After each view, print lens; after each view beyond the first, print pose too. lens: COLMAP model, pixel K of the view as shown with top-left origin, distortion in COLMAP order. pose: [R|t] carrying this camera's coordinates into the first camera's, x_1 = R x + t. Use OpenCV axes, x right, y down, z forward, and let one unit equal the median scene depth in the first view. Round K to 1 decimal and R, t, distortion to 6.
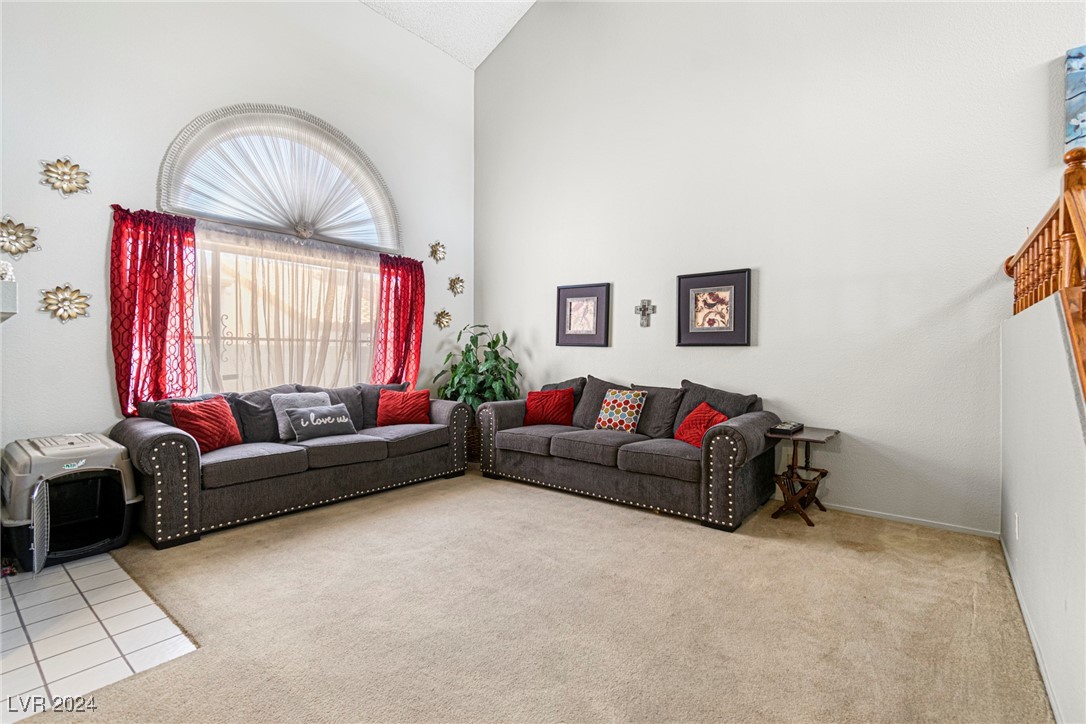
lens RADIAL K [[487.3, 0, 549.3], [0, 487.3, 355.5], [0, 0, 1]] dist [0.000620, 0.000235]
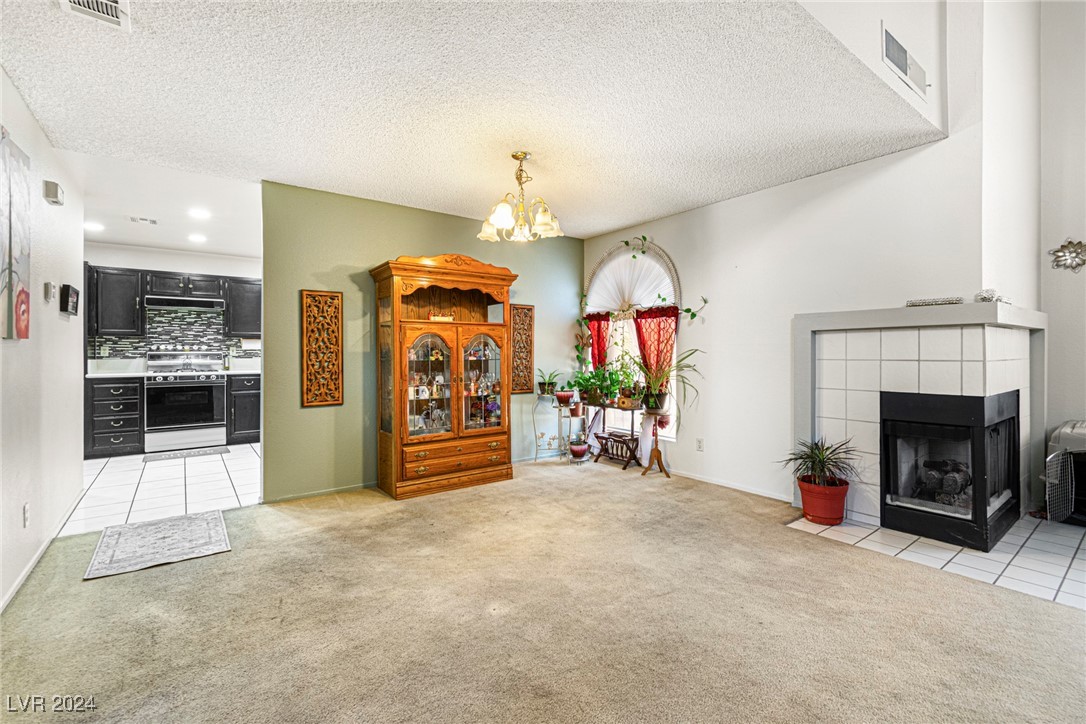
lens RADIAL K [[481.4, 0, 550.7], [0, 481.4, 357.8], [0, 0, 1]] dist [0.000314, -0.000136]
pose [[-0.243085, 0.008850, -0.969965, 0.283523], [0.002998, 0.999960, 0.008373, 0.002261], [0.970000, -0.000873, -0.243102, 0.013721]]
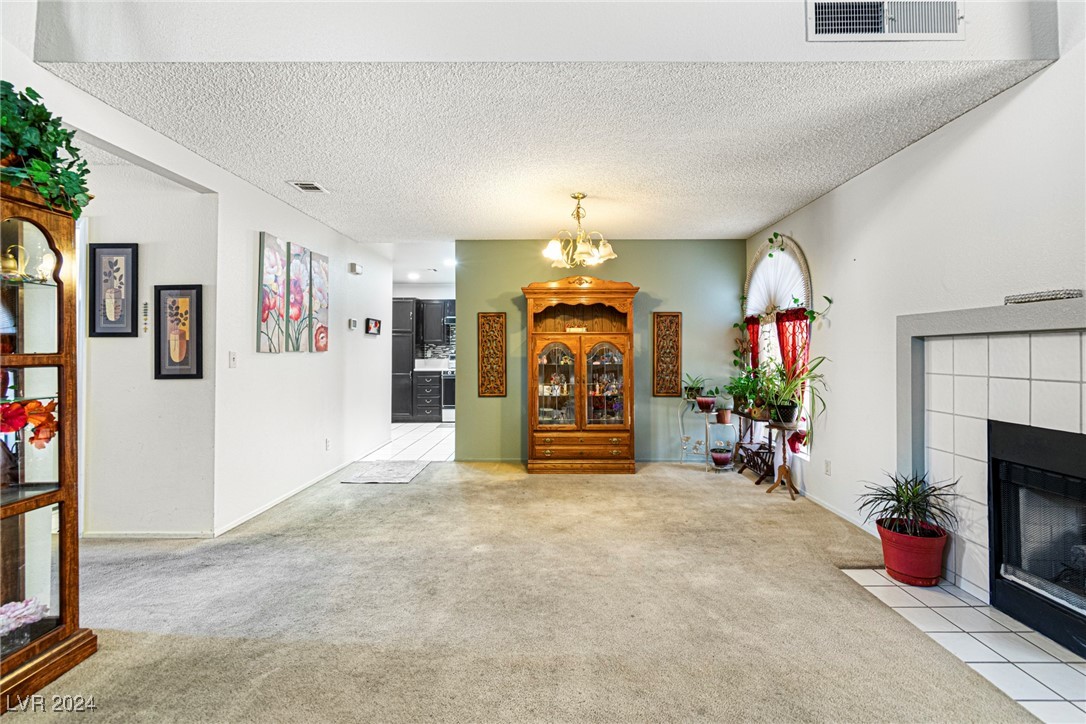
lens RADIAL K [[488.2, 0, 553.2], [0, 488.2, 345.9], [0, 0, 1]] dist [0.001165, -0.000678]
pose [[-0.783034, -0.008753, -0.621917, 0.167618], [-0.000427, 0.999908, -0.013534, -0.014037], [0.621979, -0.010332, -0.782966, 0.464281]]
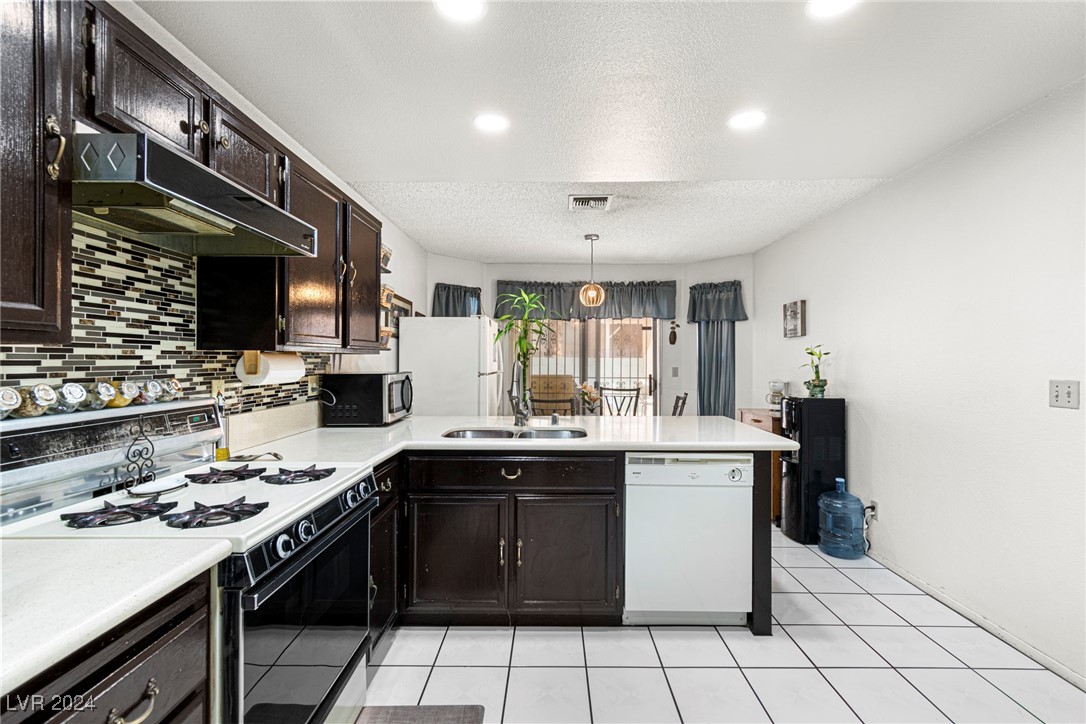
lens RADIAL K [[481.4, 0, 550.7], [0, 481.4, 357.8], [0, 0, 1]] dist [0.000314, -0.000136]
pose [[0.627310, -0.001845, -0.778767, -0.413606], [-0.002604, 0.999987, -0.004467, -0.042356], [0.778765, 0.004830, 0.627297, -1.401757]]
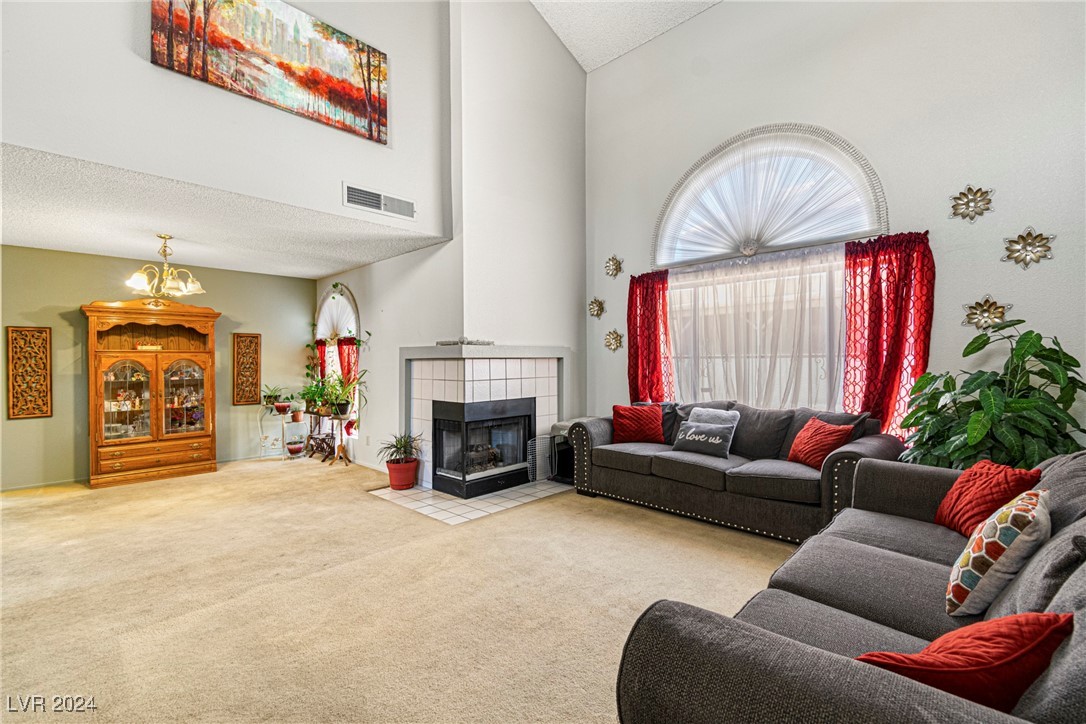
lens RADIAL K [[481.4, 0, 550.7], [0, 481.4, 357.8], [0, 0, 1]] dist [0.000314, -0.000136]
pose [[-0.085240, -0.005319, -0.996346, 0.546043], [0.006021, 0.999965, -0.005853, -0.029701], [0.996342, -0.006498, -0.085205, 0.714810]]
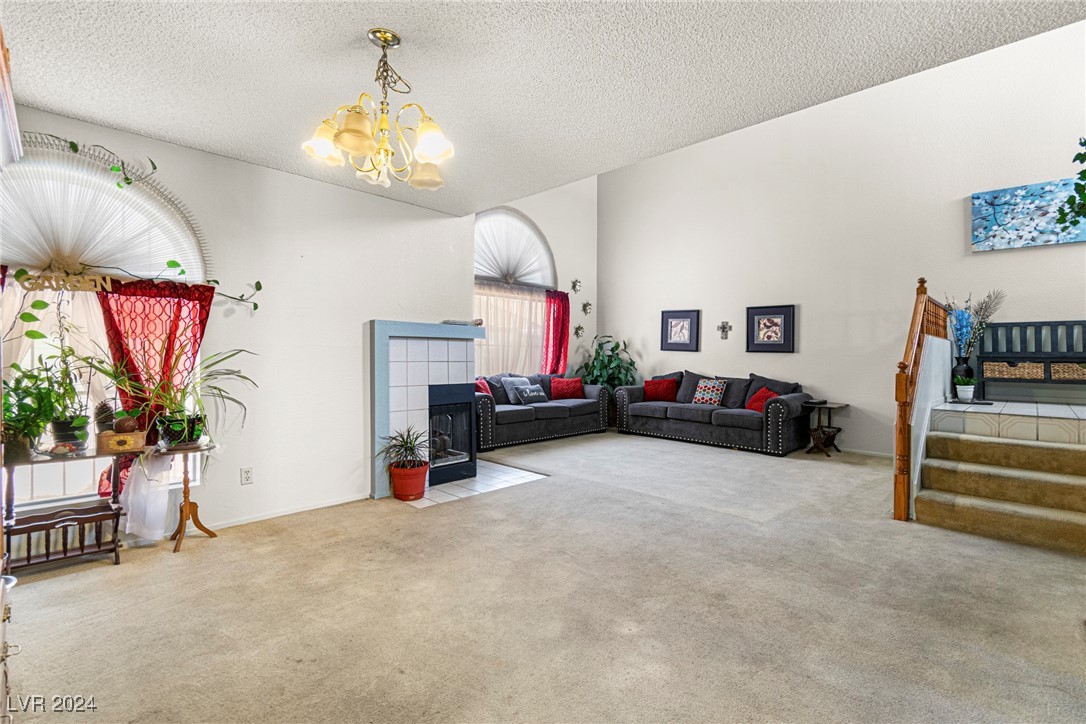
lens RADIAL K [[496.4, 0, 545.1], [0, 496.4, 344.0], [0, 0, 1]] dist [0.001995, -0.000034]
pose [[0.995037, 0.008920, -0.099105, -0.232760], [-0.011160, 0.999694, -0.022067, -0.002735], [0.098878, 0.023063, 0.994832, -0.680851]]
